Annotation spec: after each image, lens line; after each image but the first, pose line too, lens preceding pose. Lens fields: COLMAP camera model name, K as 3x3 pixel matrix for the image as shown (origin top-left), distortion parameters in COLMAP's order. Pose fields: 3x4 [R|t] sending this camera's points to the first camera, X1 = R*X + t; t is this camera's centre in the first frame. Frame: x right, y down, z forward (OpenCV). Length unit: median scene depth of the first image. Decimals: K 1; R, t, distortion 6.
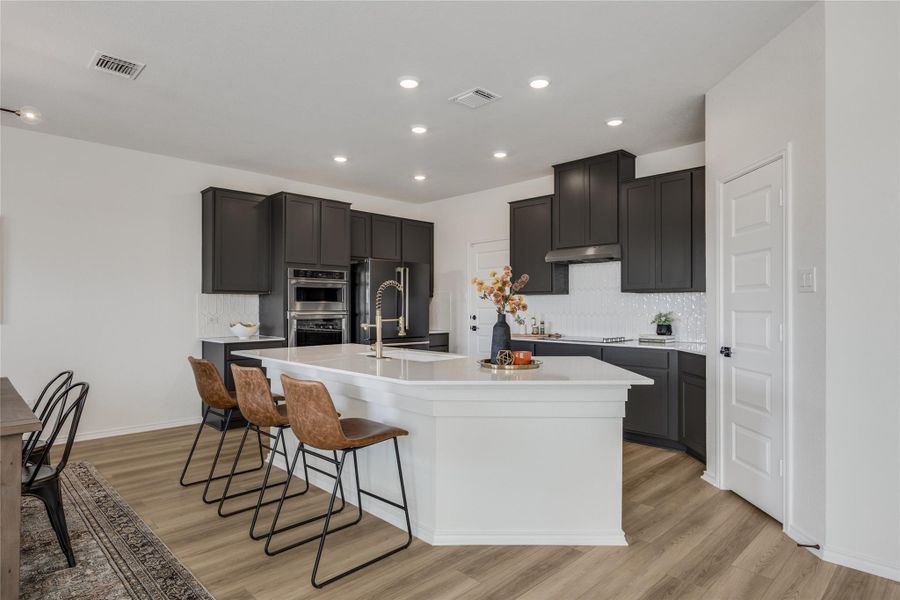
lens RADIAL K [[497.8, 0, 465.2], [0, 497.8, 305.3], [0, 0, 1]] dist [-0.005540, -0.005549]
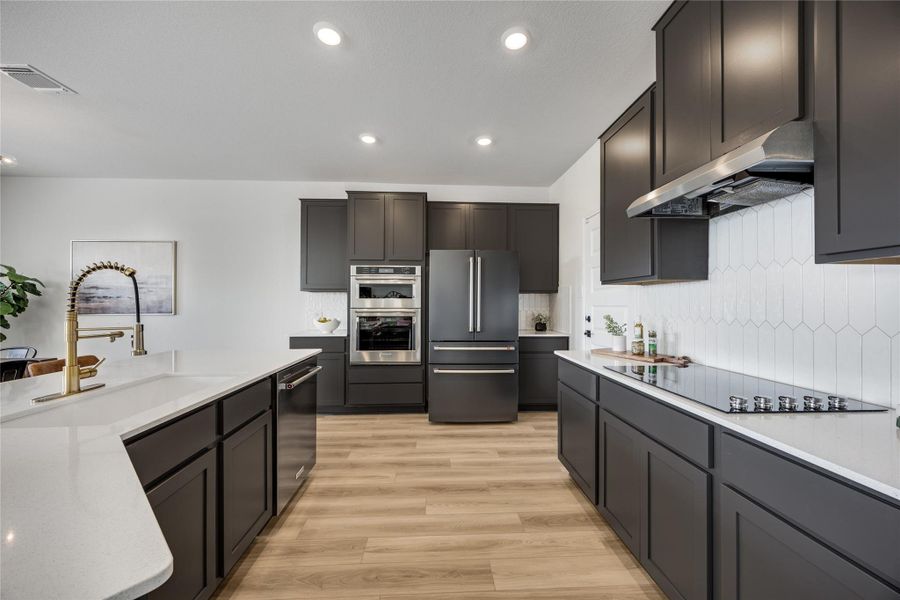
lens RADIAL K [[342.1, 0, 450.3], [0, 342.1, 302.9], [0, 0, 1]] dist [0.001127, -0.000111]
pose [[0.745048, 0.001295, -0.667009, 0.240730], [-0.002453, 0.999997, -0.000798, 0.001521], [0.667006, 0.002231, 0.745049, 0.570837]]
